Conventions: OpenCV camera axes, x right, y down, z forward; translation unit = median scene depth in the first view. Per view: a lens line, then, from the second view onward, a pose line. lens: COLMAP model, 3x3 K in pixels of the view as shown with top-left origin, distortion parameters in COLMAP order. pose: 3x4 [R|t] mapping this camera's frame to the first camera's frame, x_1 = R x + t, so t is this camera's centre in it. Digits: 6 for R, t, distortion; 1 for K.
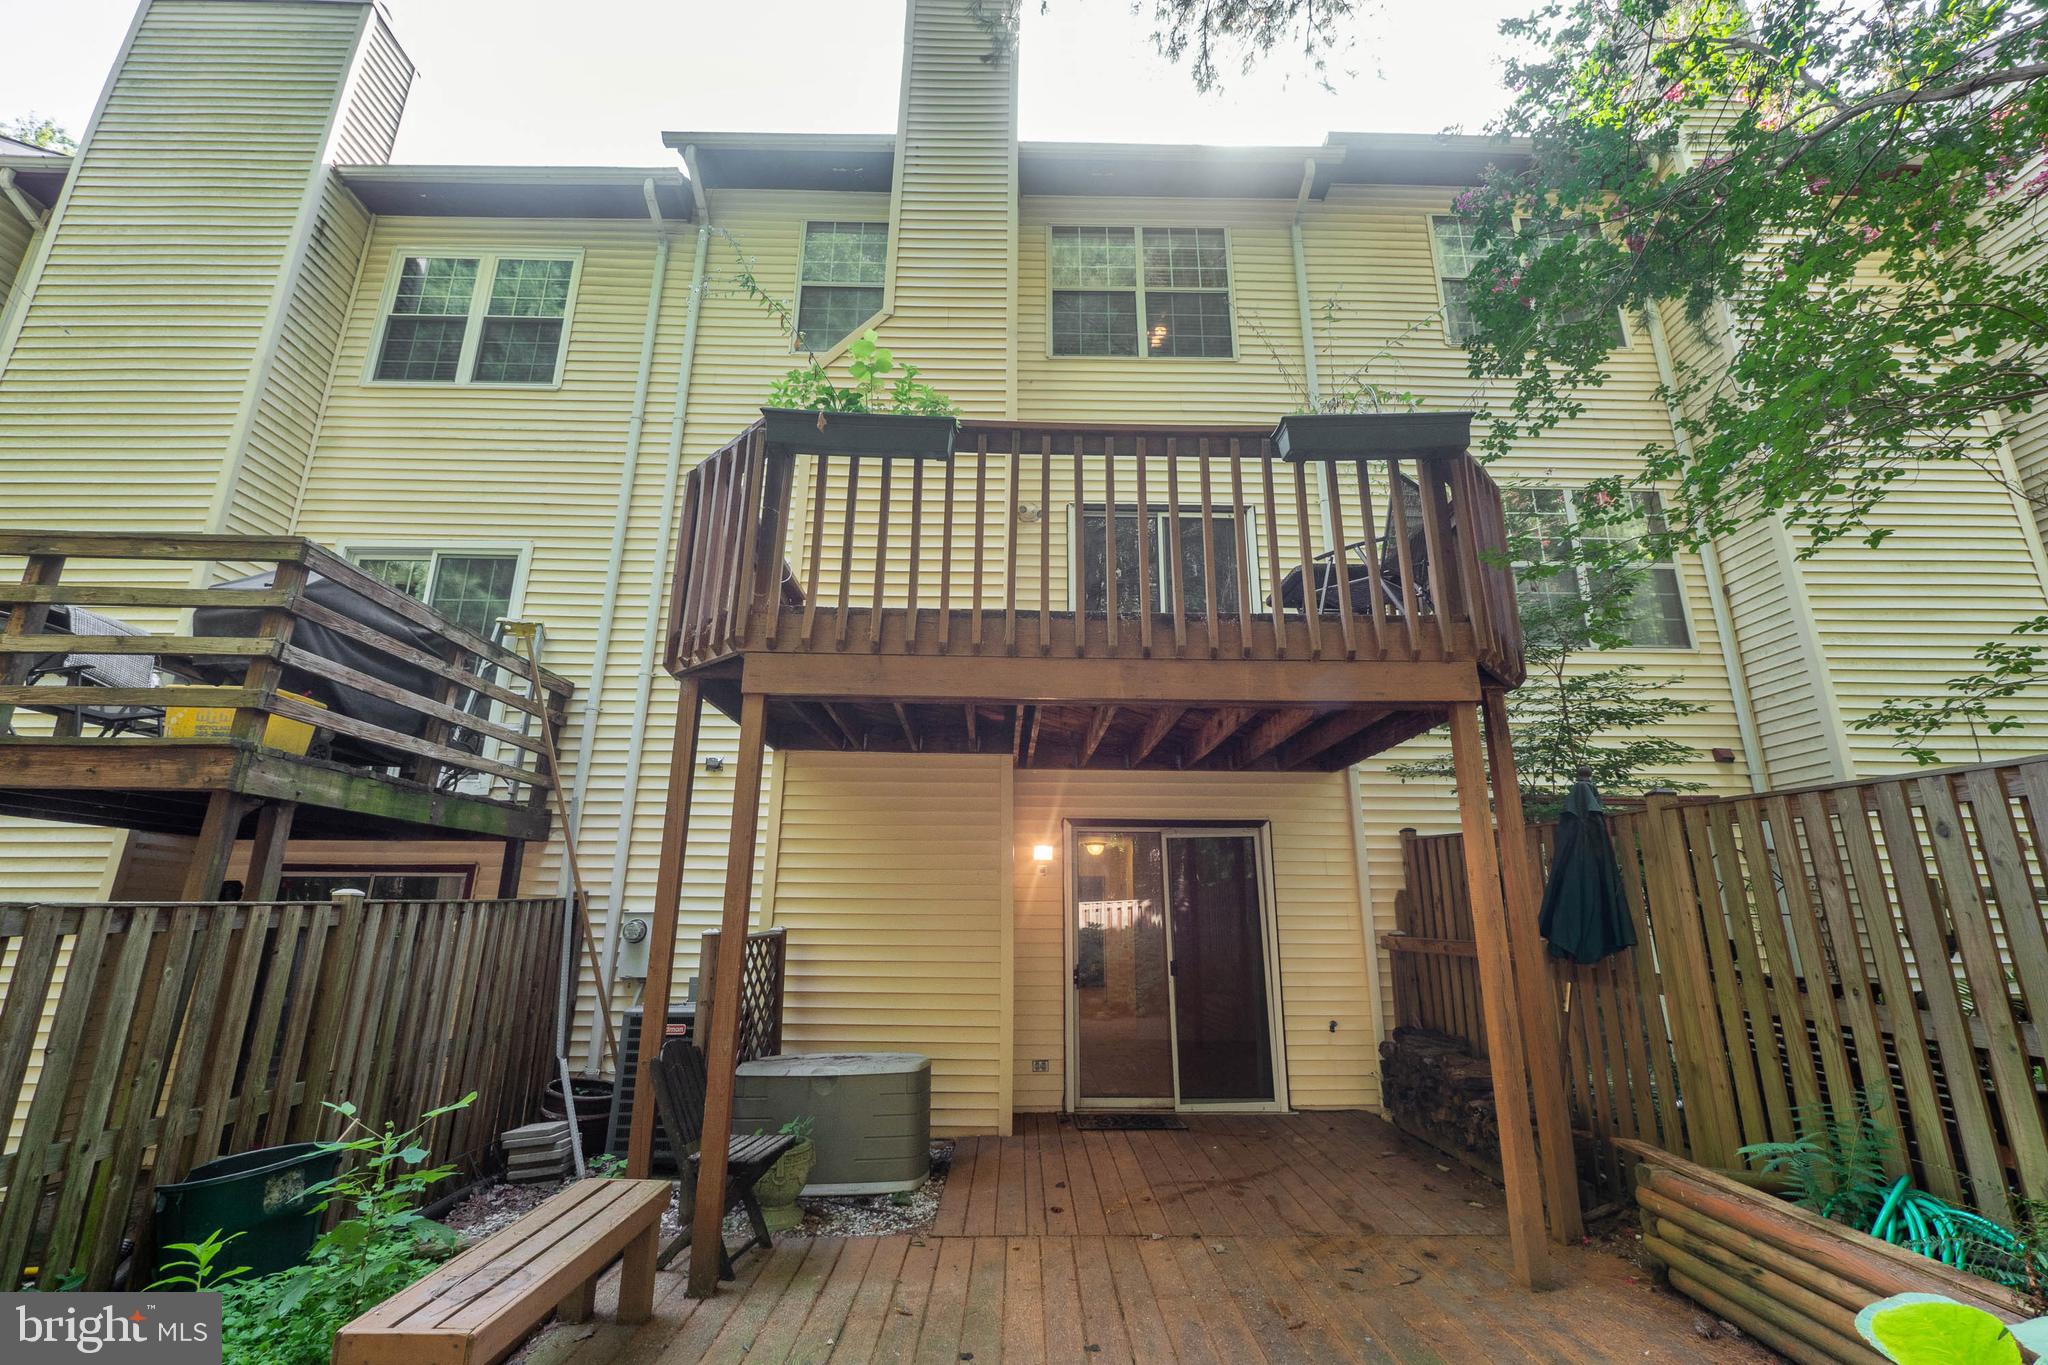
lens RADIAL K [[895.4, 0, 1030.1], [0, 895.4, 635.0], [0, 0, 1]] dist [0.002927, 0.000622]
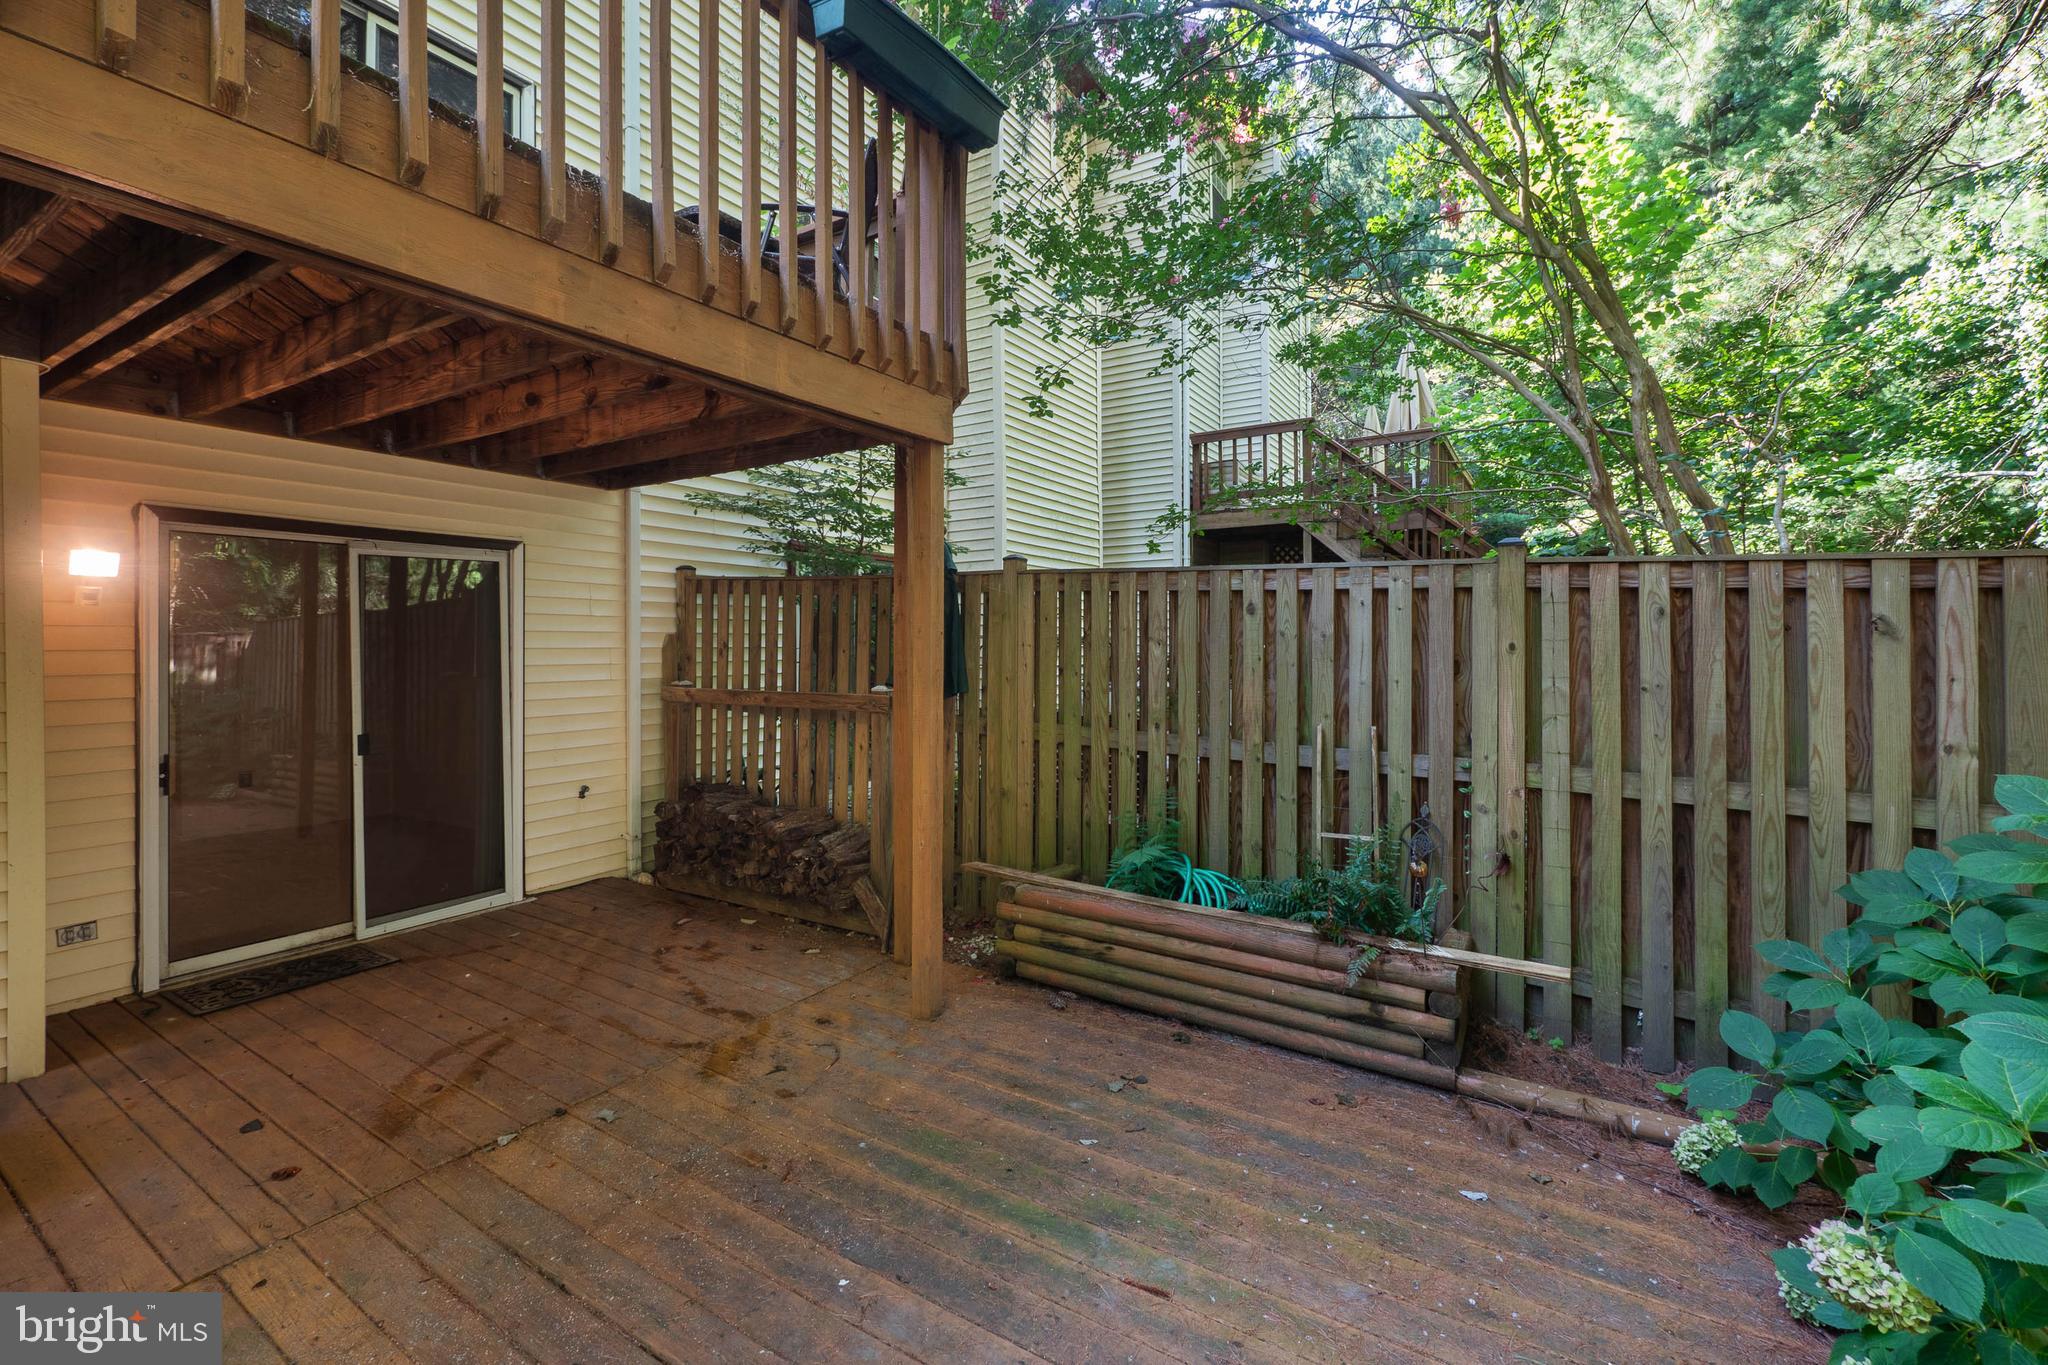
lens RADIAL K [[895.4, 0, 1030.1], [0, 895.4, 635.0], [0, 0, 1]] dist [0.002927, 0.000622]
pose [[0.537150, 0.001333, 0.843486, -0.193170], [-0.251222, 0.954868, 0.158475, 0.085897], [-0.805206, -0.297028, 0.513242, 0.390523]]
